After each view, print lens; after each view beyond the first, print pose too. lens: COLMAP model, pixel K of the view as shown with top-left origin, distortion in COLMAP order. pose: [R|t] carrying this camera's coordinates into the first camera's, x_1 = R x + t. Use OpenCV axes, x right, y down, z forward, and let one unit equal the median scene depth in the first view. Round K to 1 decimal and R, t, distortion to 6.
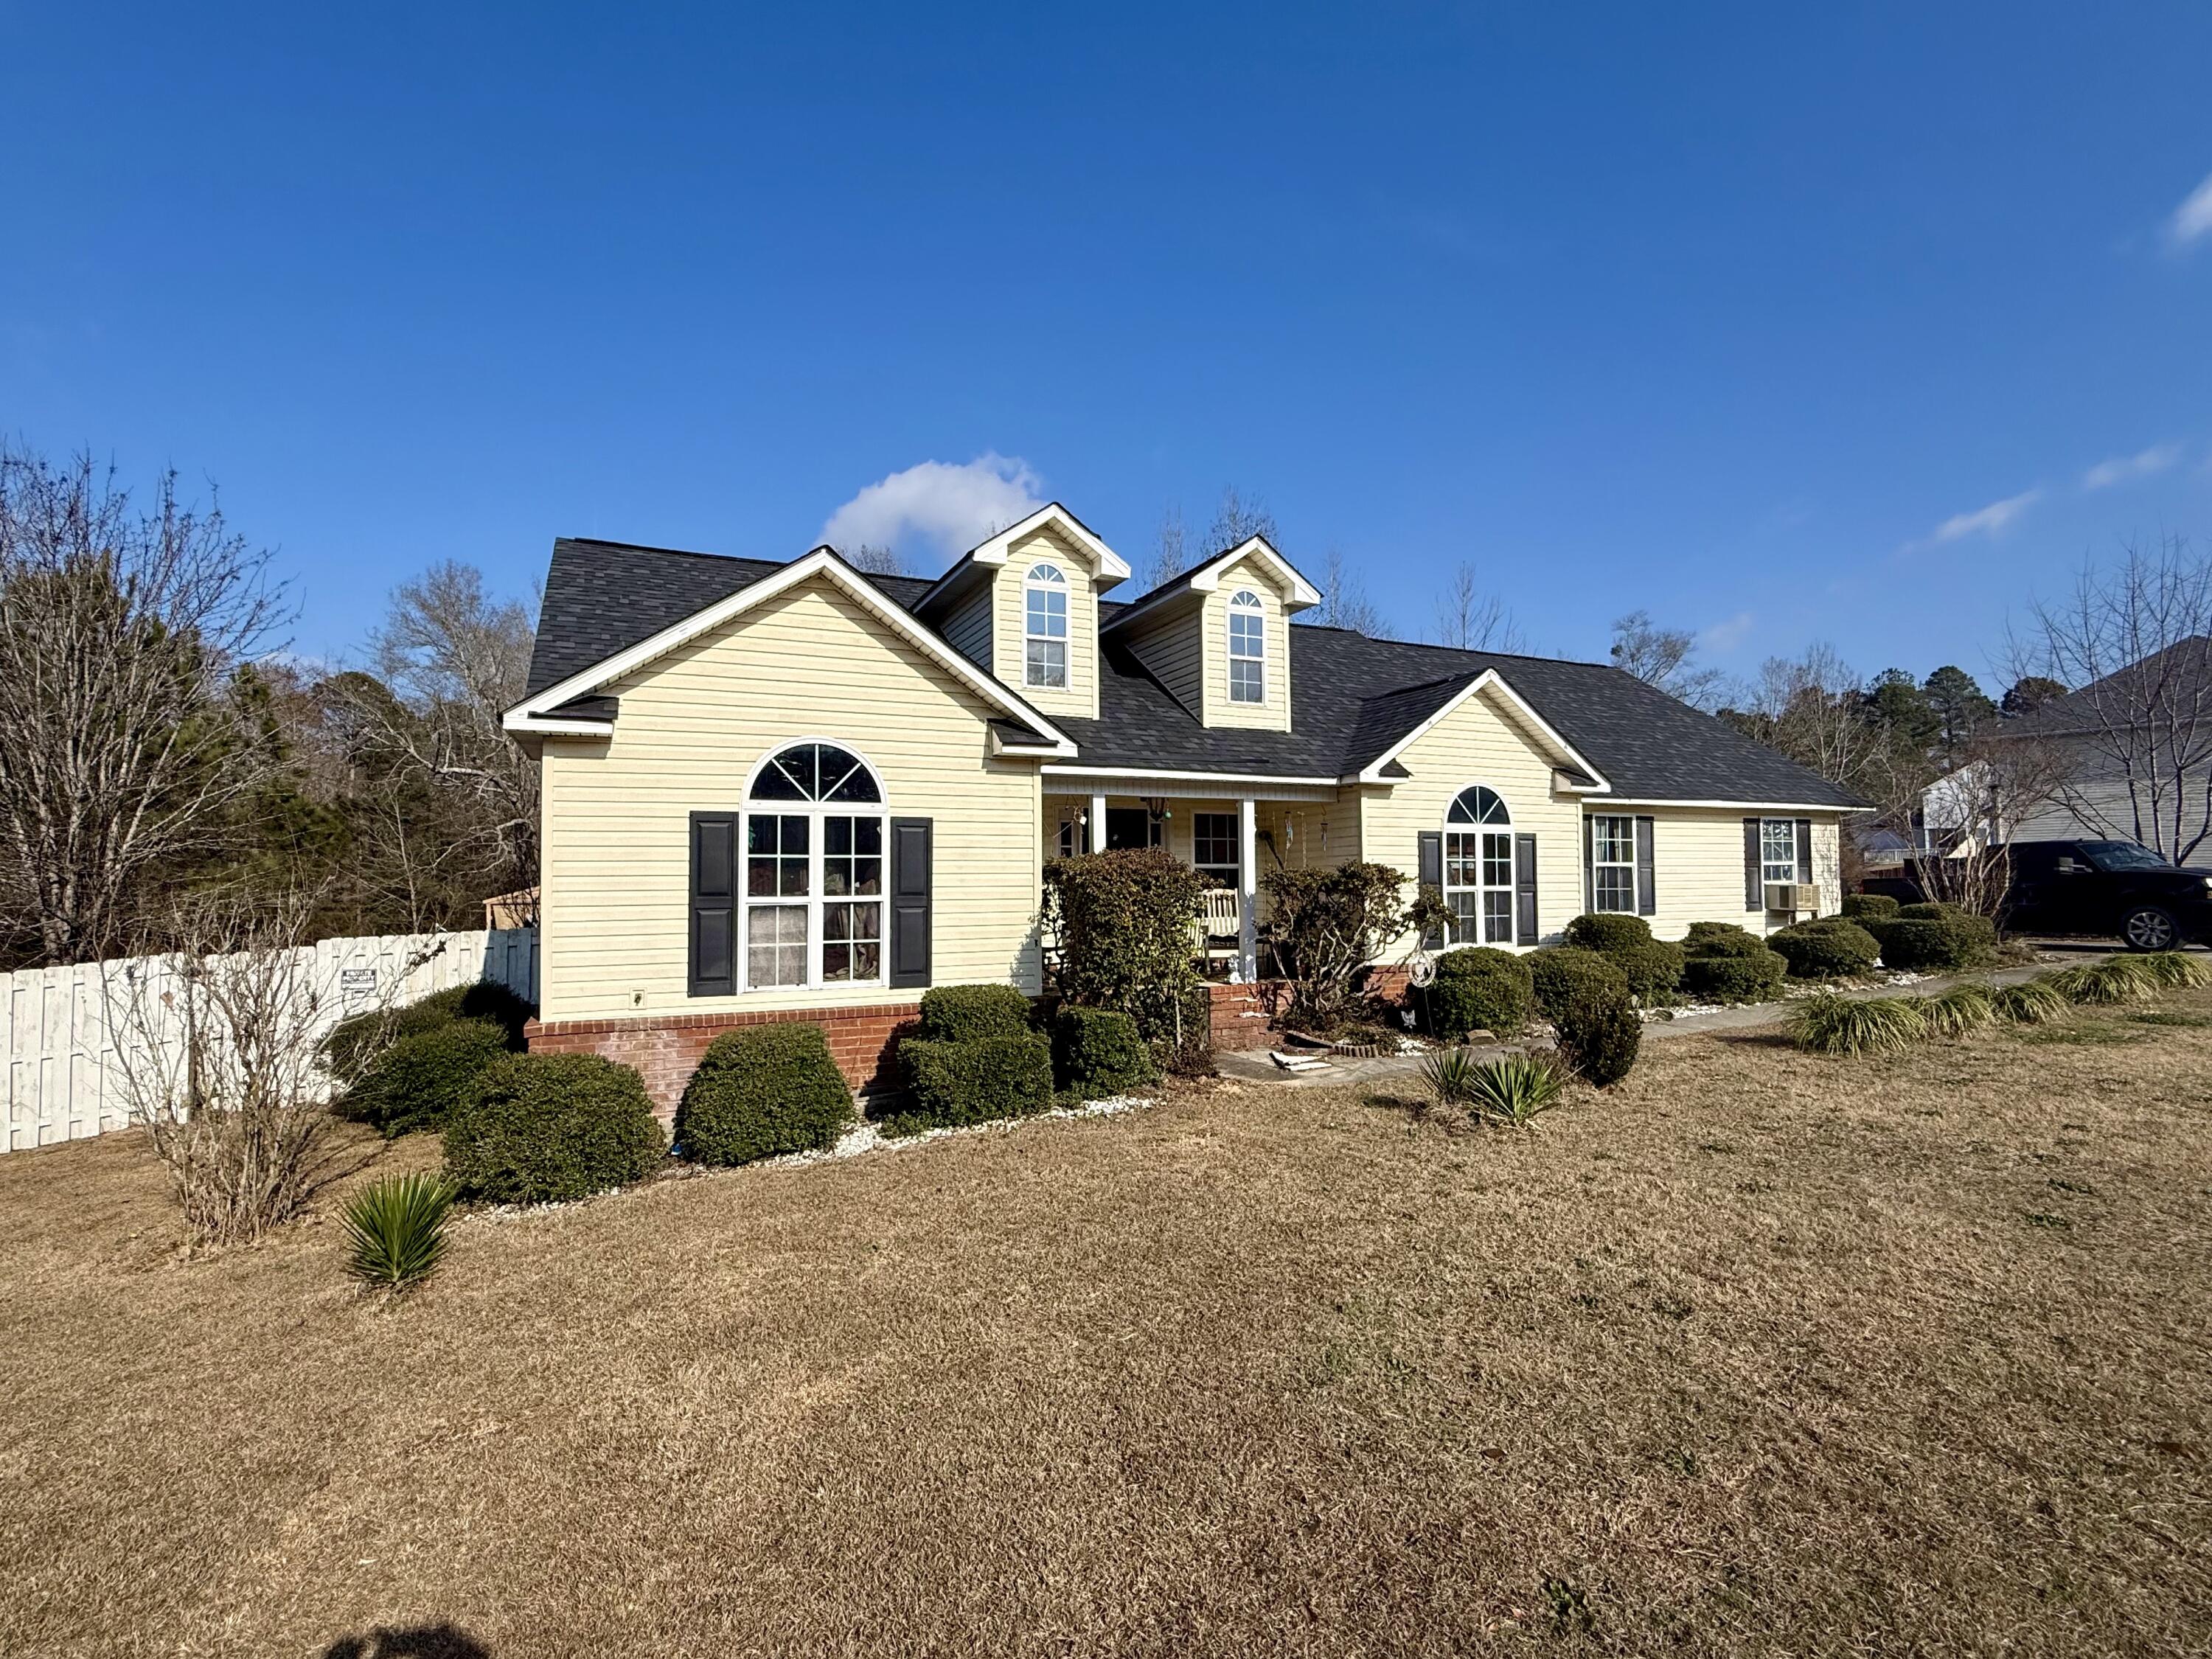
lens RADIAL K [[1047.0, 0, 1106.0], [0, 1047.0, 829.5], [0, 0, 1]] dist [-0.022390, 0.042061]
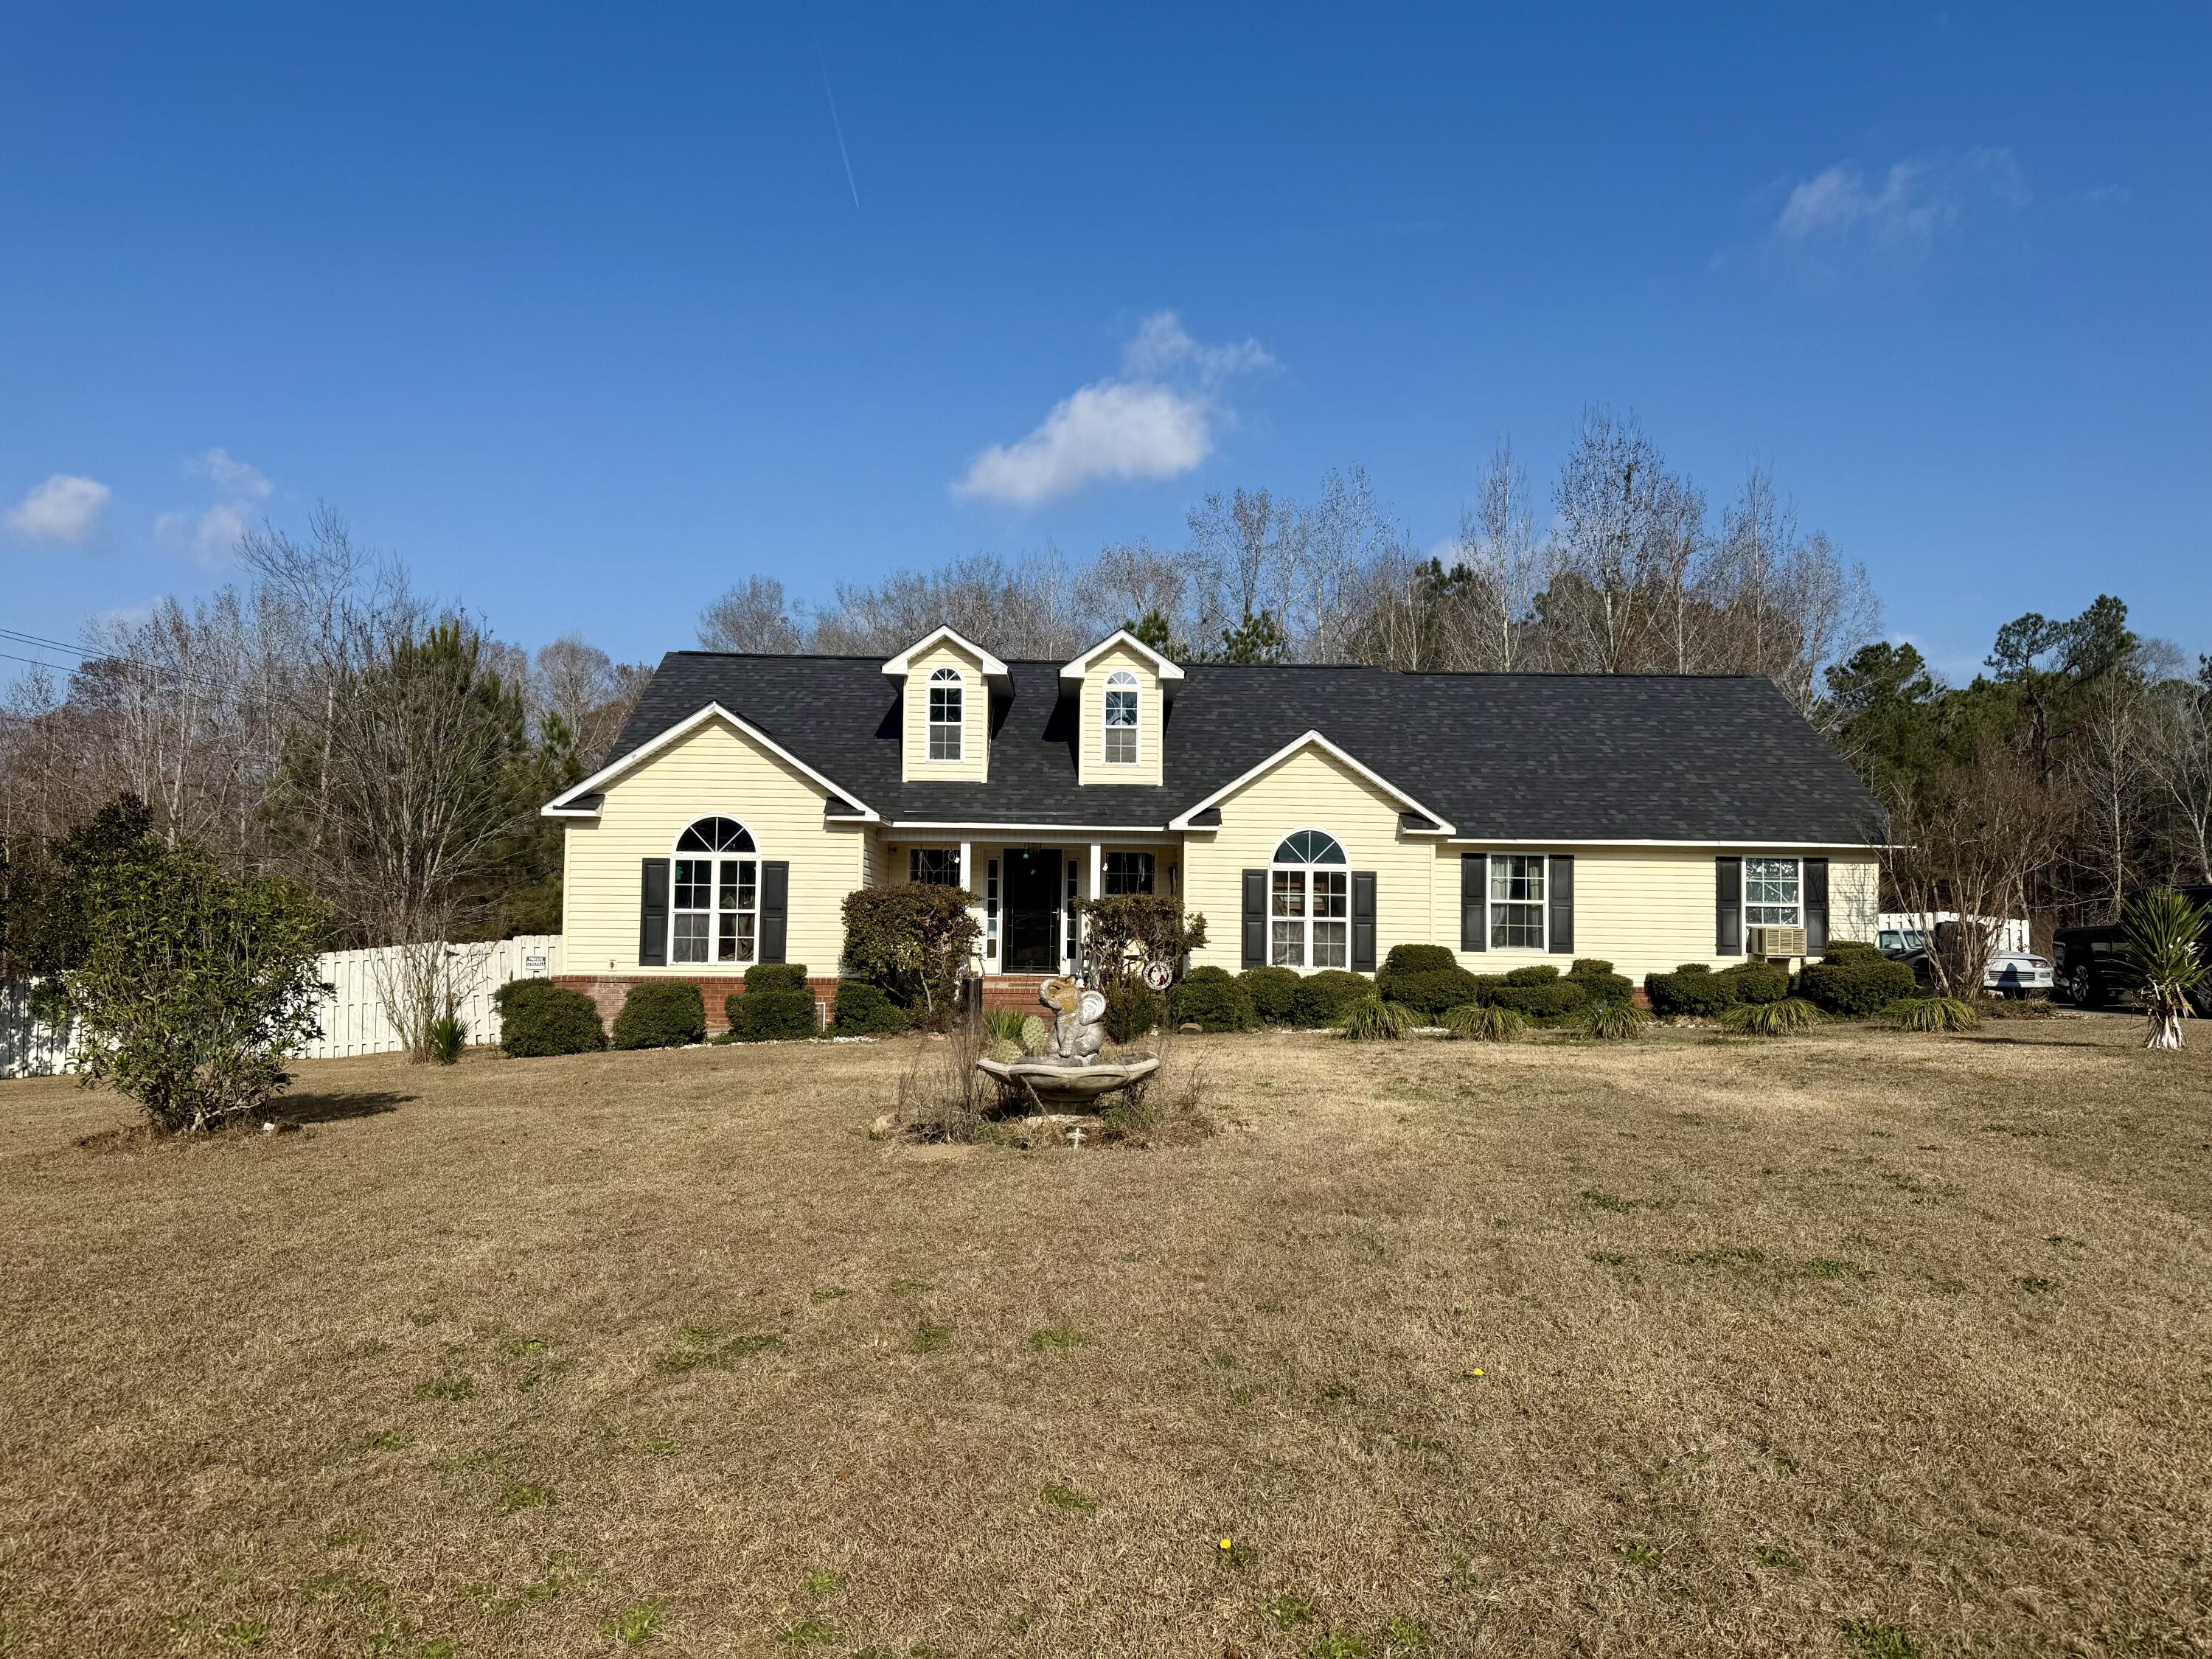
lens RADIAL K [[1569.2, 0, 1106.0], [0, 1569.2, 829.5], [0, 0, 1]] dist [0.111670, -0.000798]
pose [[0.915008, -0.003059, -0.403424, 0.937462], [-0.001132, 0.999948, -0.010149, -0.027107], [0.403434, 0.009743, 0.914957, -0.750810]]
